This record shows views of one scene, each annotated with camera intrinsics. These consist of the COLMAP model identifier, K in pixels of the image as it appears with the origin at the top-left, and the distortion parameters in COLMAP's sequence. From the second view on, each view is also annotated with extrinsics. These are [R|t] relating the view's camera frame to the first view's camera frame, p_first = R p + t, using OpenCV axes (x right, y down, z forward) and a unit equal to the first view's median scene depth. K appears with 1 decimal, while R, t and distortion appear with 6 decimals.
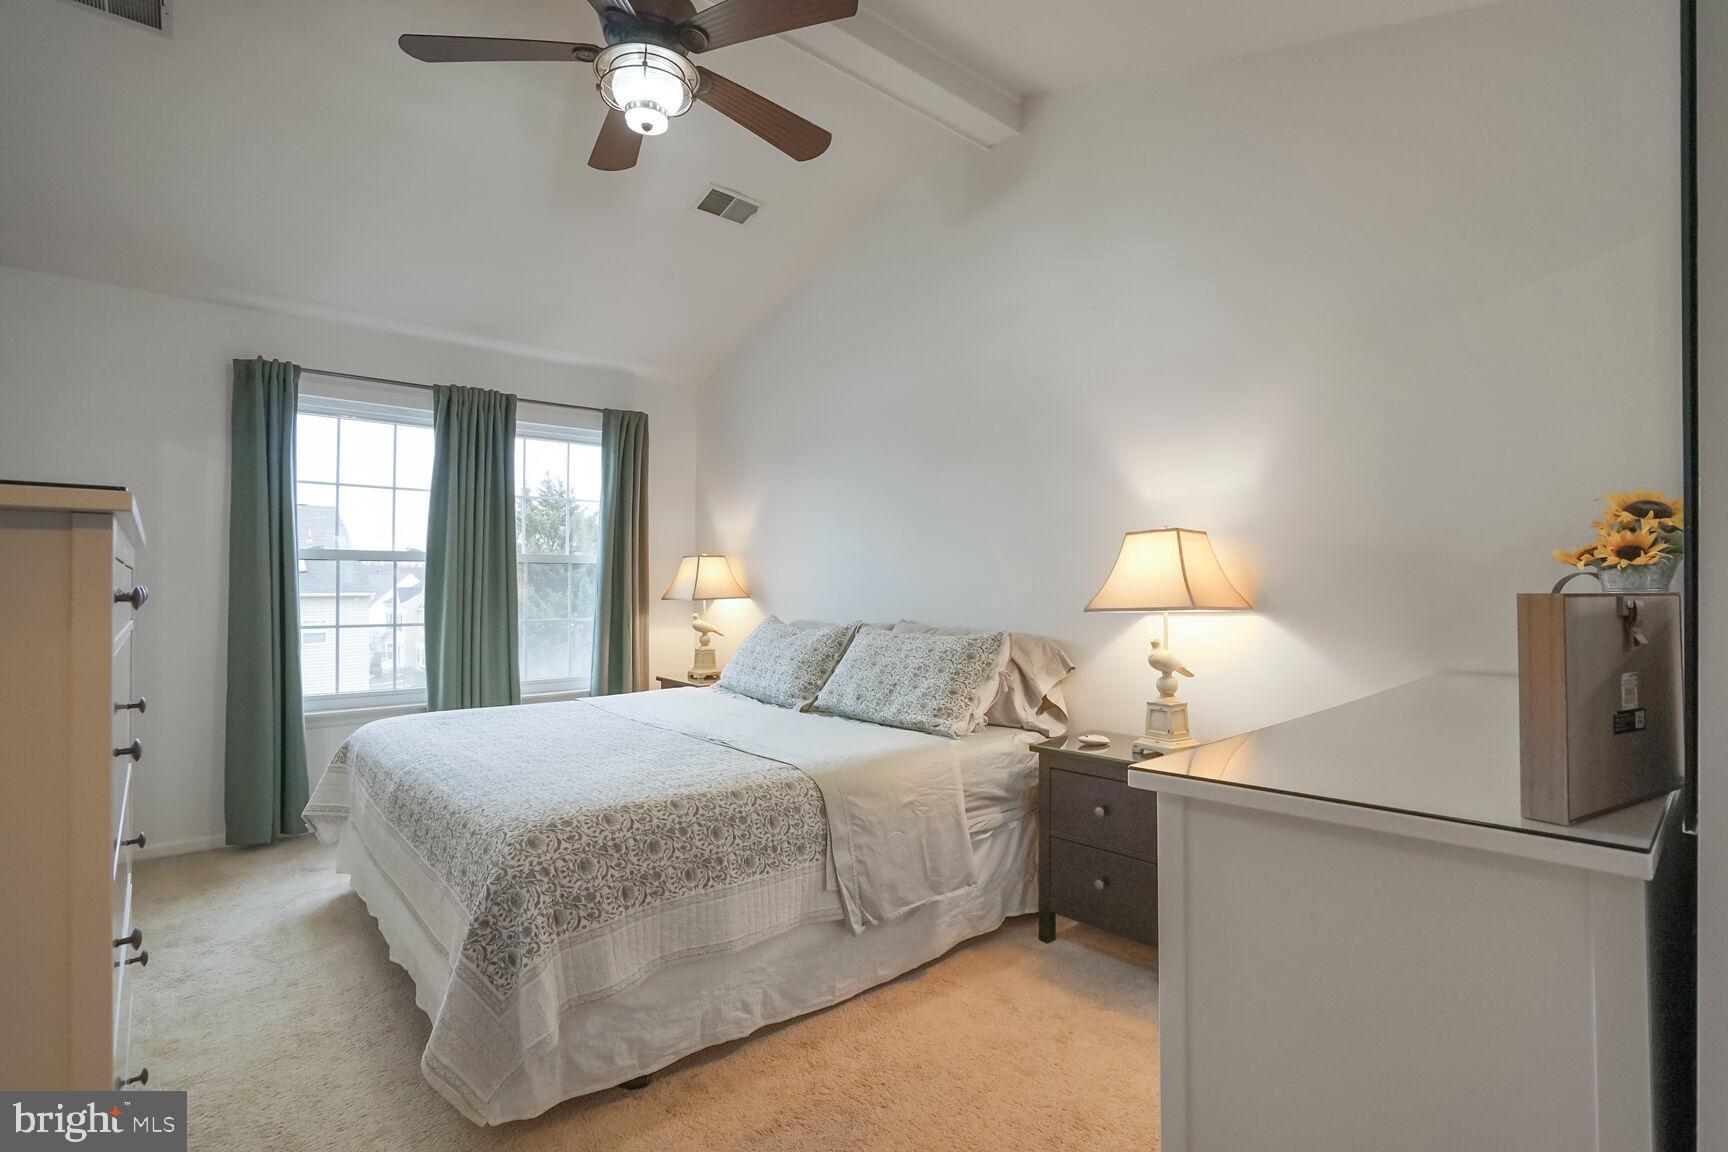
lens RADIAL K [[804.7, 0, 845.5], [0, 804.7, 554.0], [0, 0, 1]] dist [-0.056495, 0.020875]
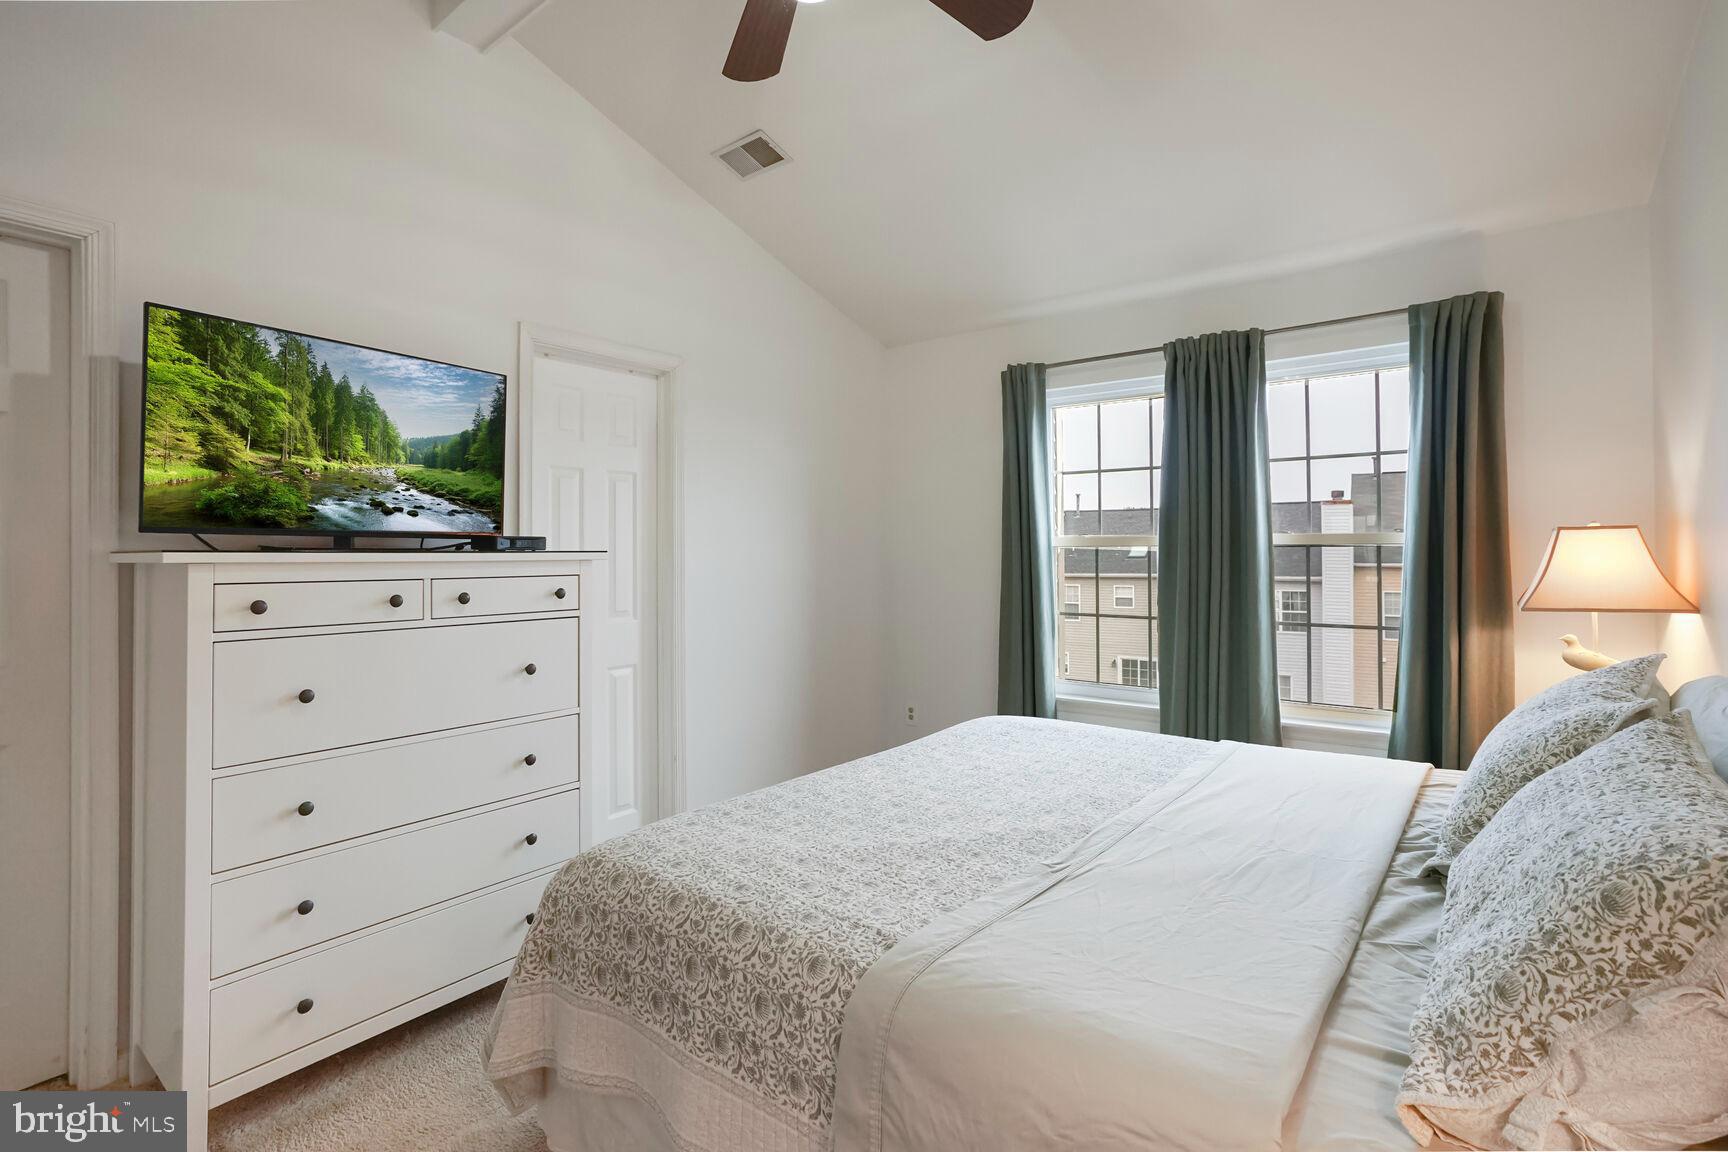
lens RADIAL K [[782.3, 0, 866.9], [0, 782.3, 556.7], [0, 0, 1]] dist [-0.005623, -0.000240]
pose [[0.224445, 0.005468, -0.974471, 0.247940], [0.036991, 0.999216, 0.014126, -0.004176], [0.973784, -0.039217, 0.224067, 0.474503]]
